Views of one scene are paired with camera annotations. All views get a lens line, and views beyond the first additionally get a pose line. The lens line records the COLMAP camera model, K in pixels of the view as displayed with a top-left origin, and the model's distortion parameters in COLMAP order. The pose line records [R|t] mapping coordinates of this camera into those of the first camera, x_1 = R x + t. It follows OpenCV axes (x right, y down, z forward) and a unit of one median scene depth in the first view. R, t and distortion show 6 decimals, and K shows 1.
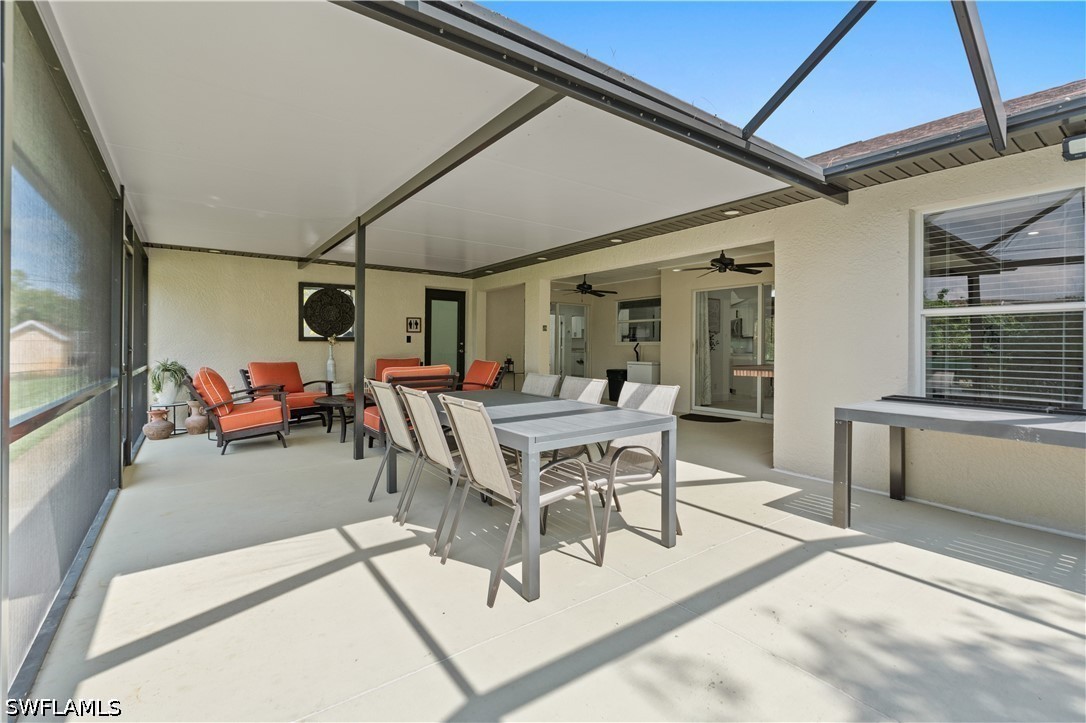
lens RADIAL K [[487.6, 0, 539.0], [0, 487.6, 336.3], [0, 0, 1]] dist [0.004136, 0.000580]
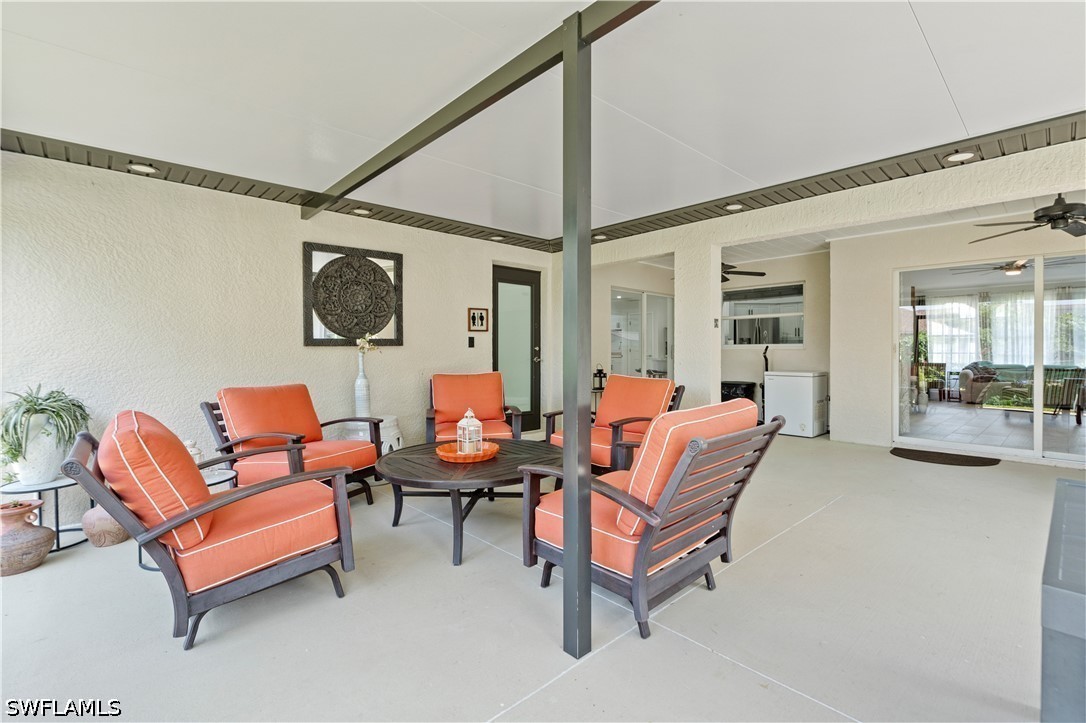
lens RADIAL K [[487.3, 0, 546.0], [0, 487.3, 347.0], [0, 0, 1]] dist [-0.007892, 0.001683]
pose [[0.992300, -0.005174, 0.123747, -0.284073], [0.003492, 0.999899, 0.013804, 0.004563], [-0.123806, -0.013266, 0.992218, 0.405646]]
